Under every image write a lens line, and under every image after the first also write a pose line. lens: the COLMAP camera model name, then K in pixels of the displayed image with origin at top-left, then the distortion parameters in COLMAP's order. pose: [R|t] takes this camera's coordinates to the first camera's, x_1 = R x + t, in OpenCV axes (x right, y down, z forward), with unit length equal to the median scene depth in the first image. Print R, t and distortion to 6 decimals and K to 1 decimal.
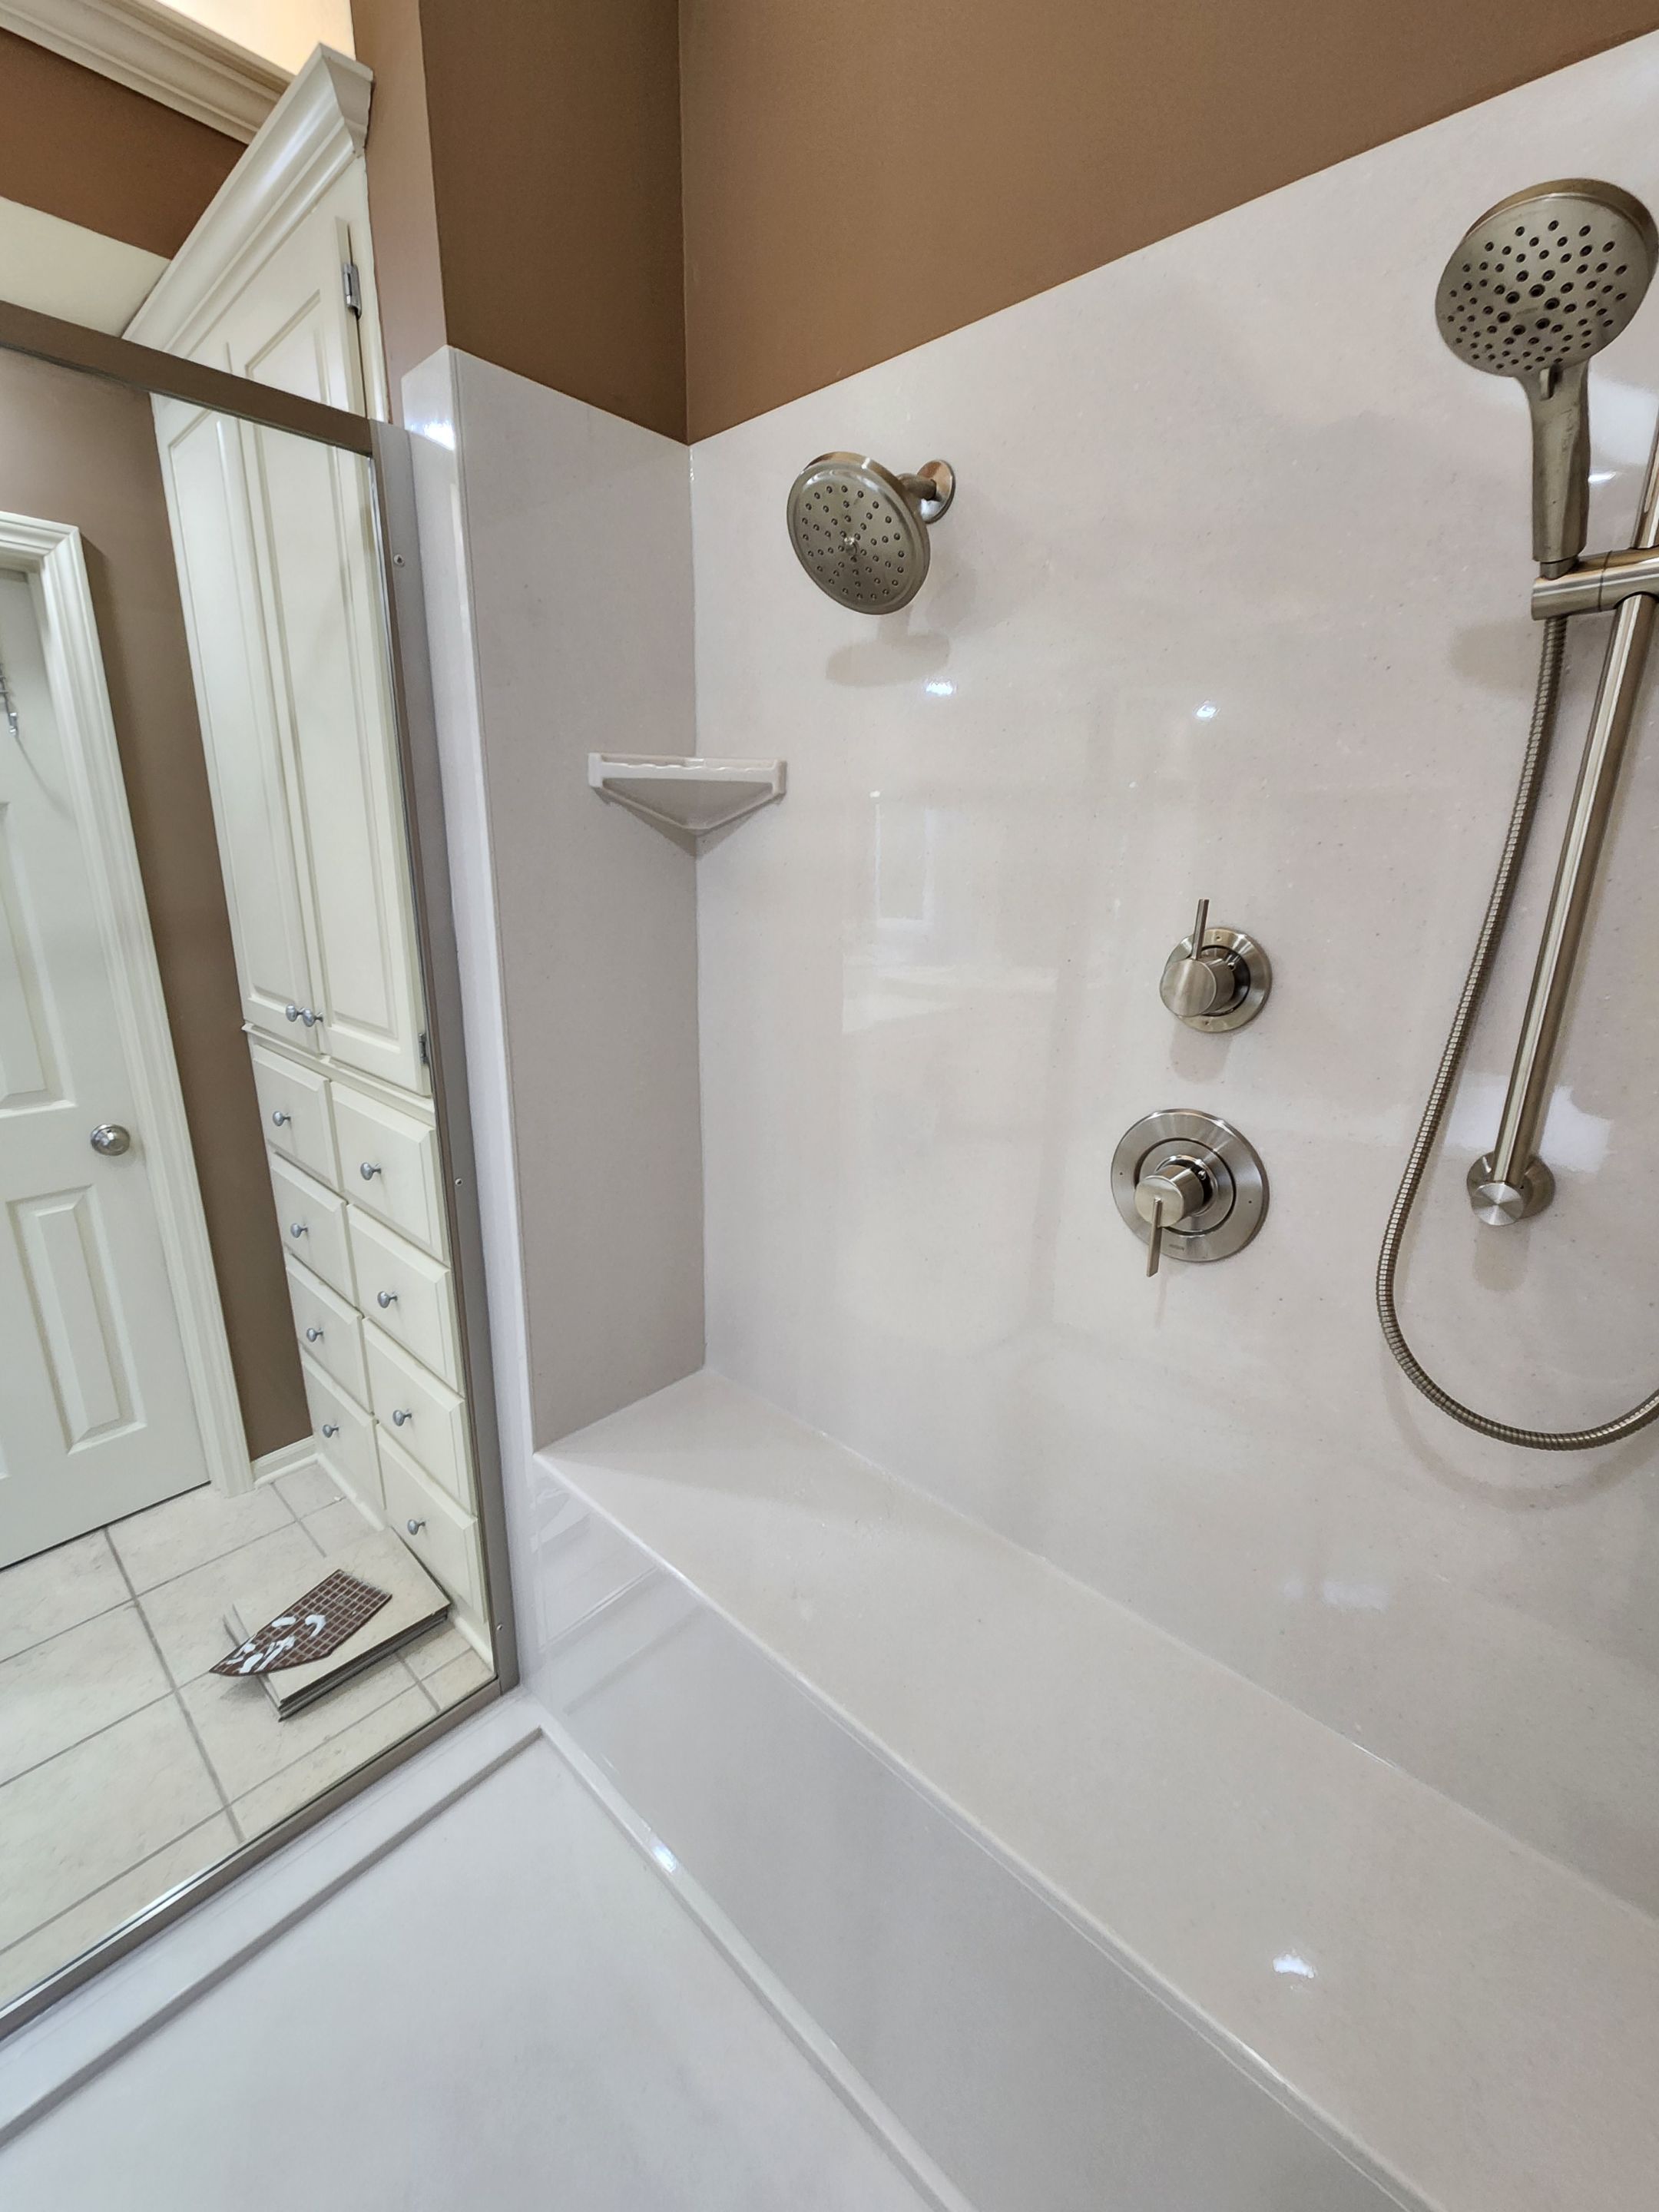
lens RADIAL K [[899.2, 0, 895.8], [0, 899.2, 1110.9], [0, 0, 1]] dist [0.000998, -0.000013]
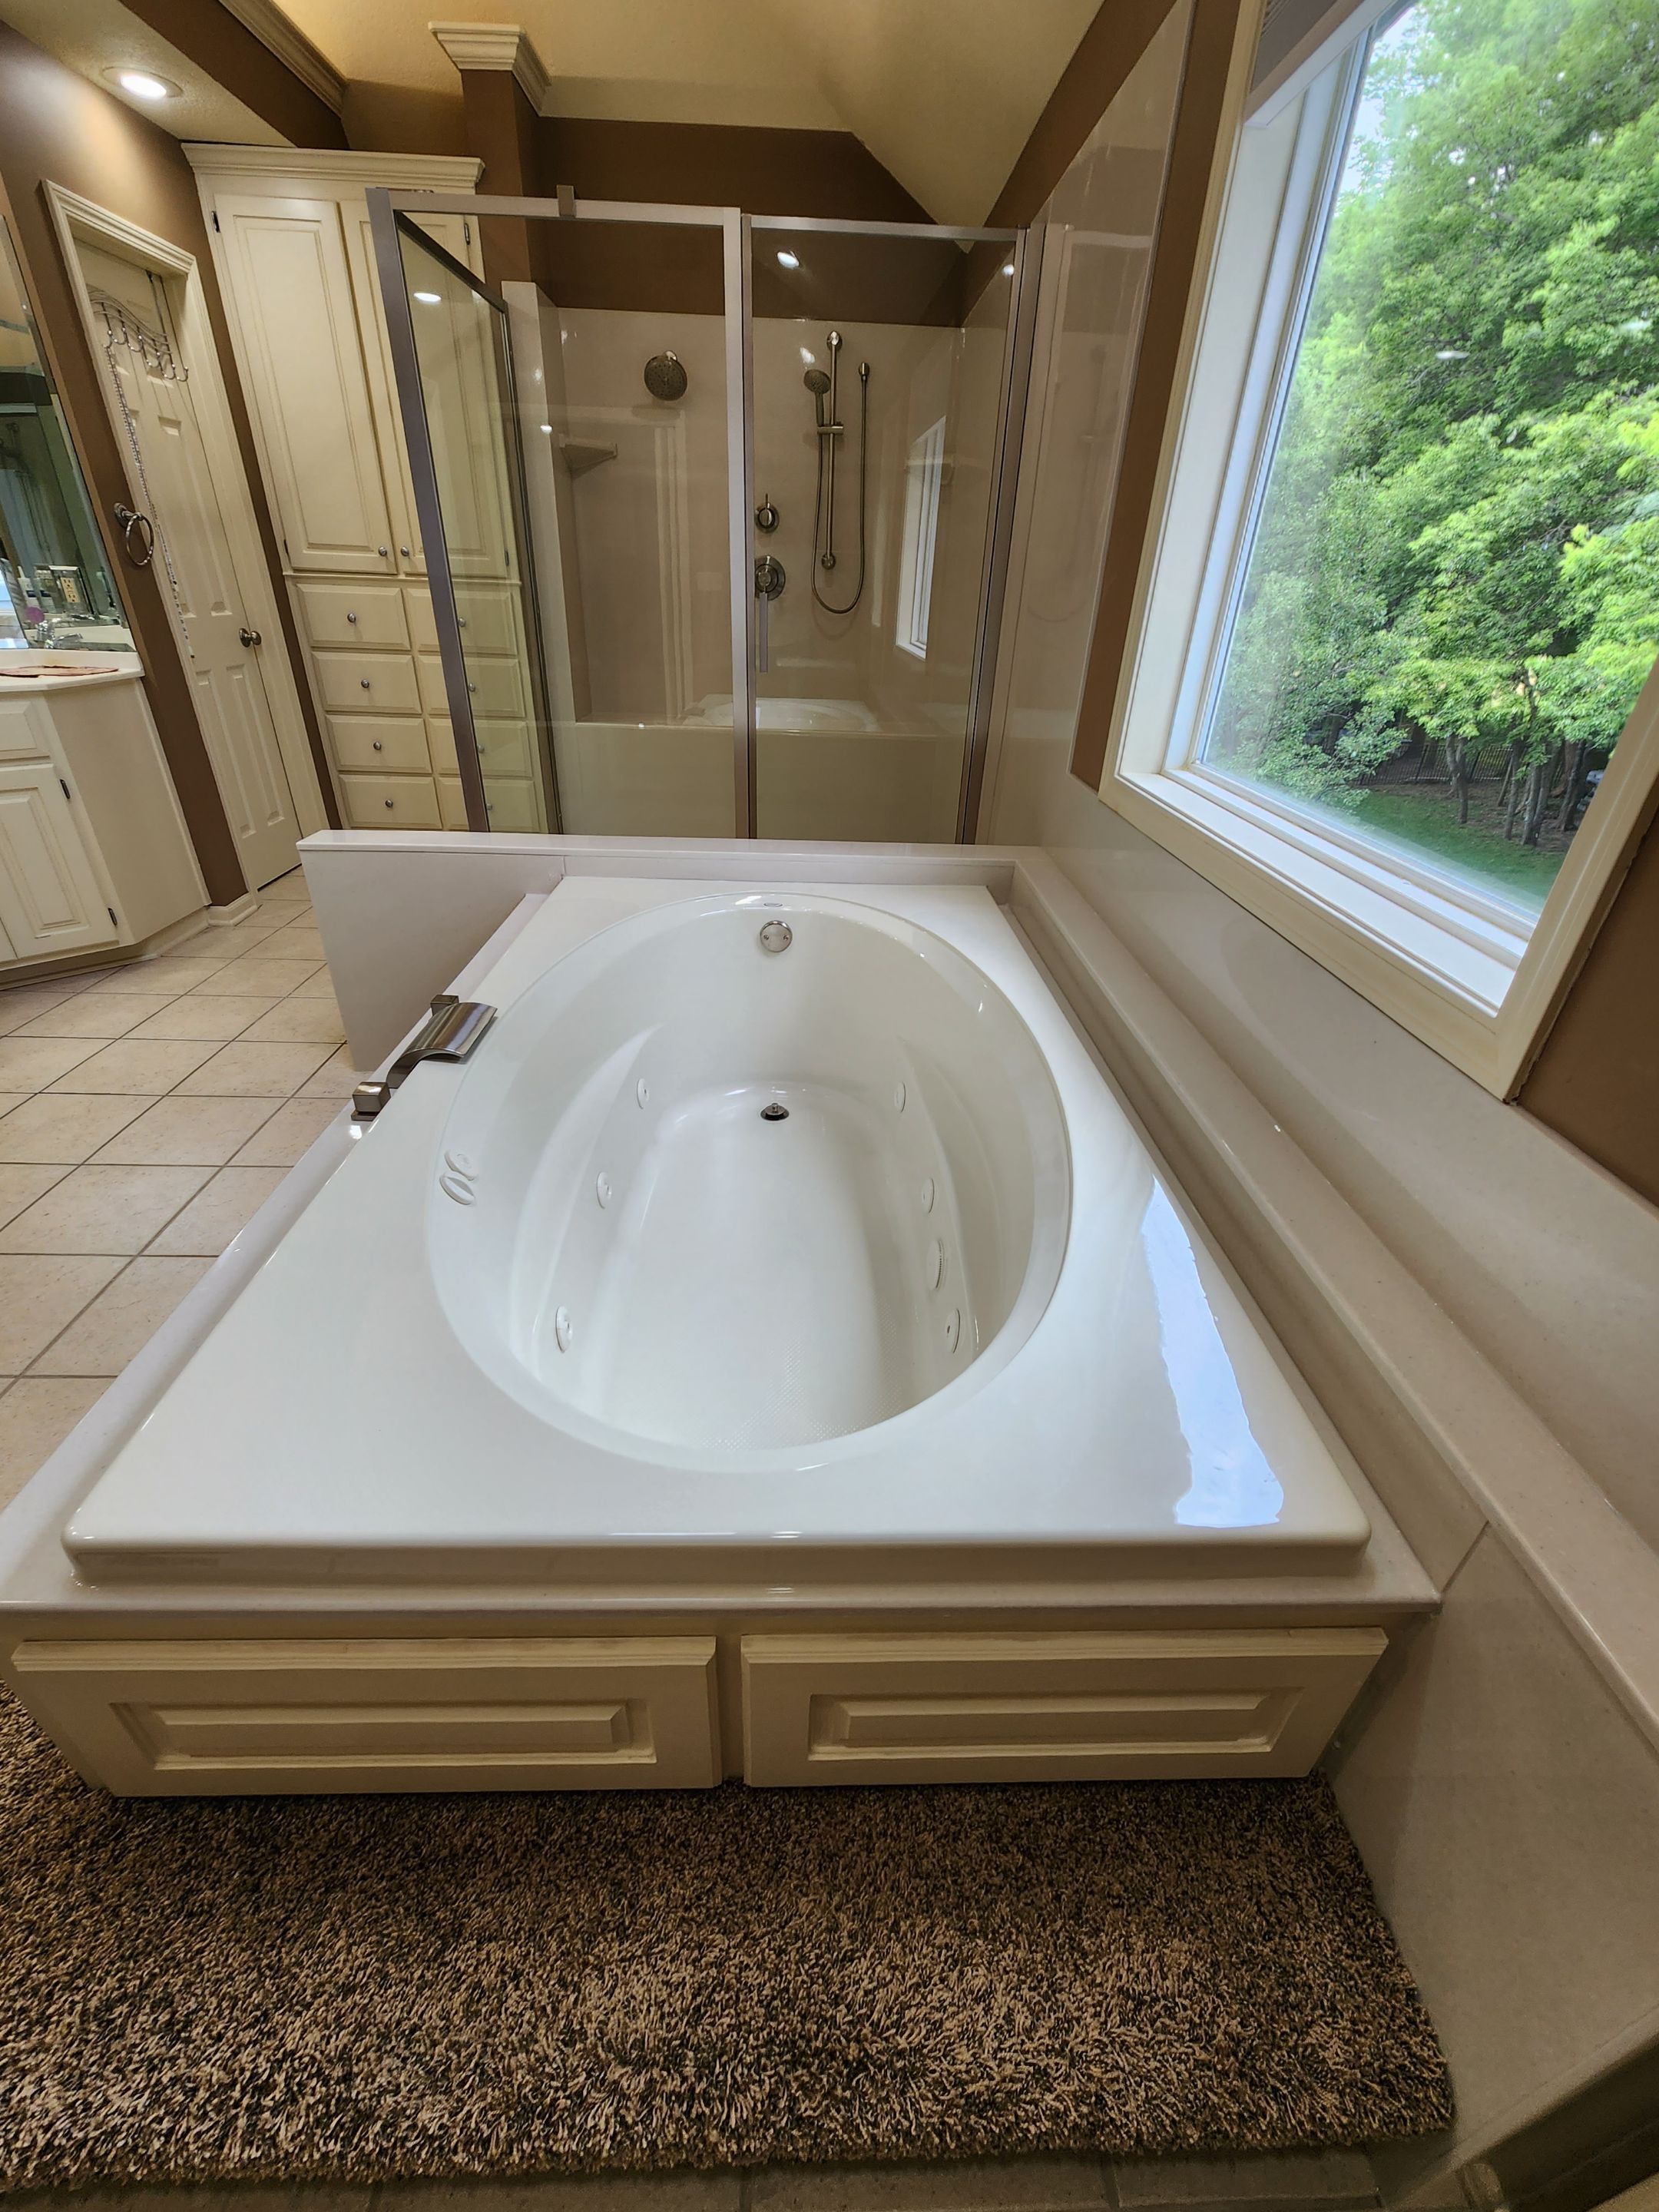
lens RADIAL K [[905.7, 0, 837.0], [0, 905.7, 1103.3], [0, 0, 1]] dist [-0.001110, -0.000688]
pose [[0.738460, -0.345277, 0.579189, -1.989382], [0.166536, 0.925734, 0.339534, 0.719081], [-0.653408, -0.154276, 0.741119, -1.981045]]
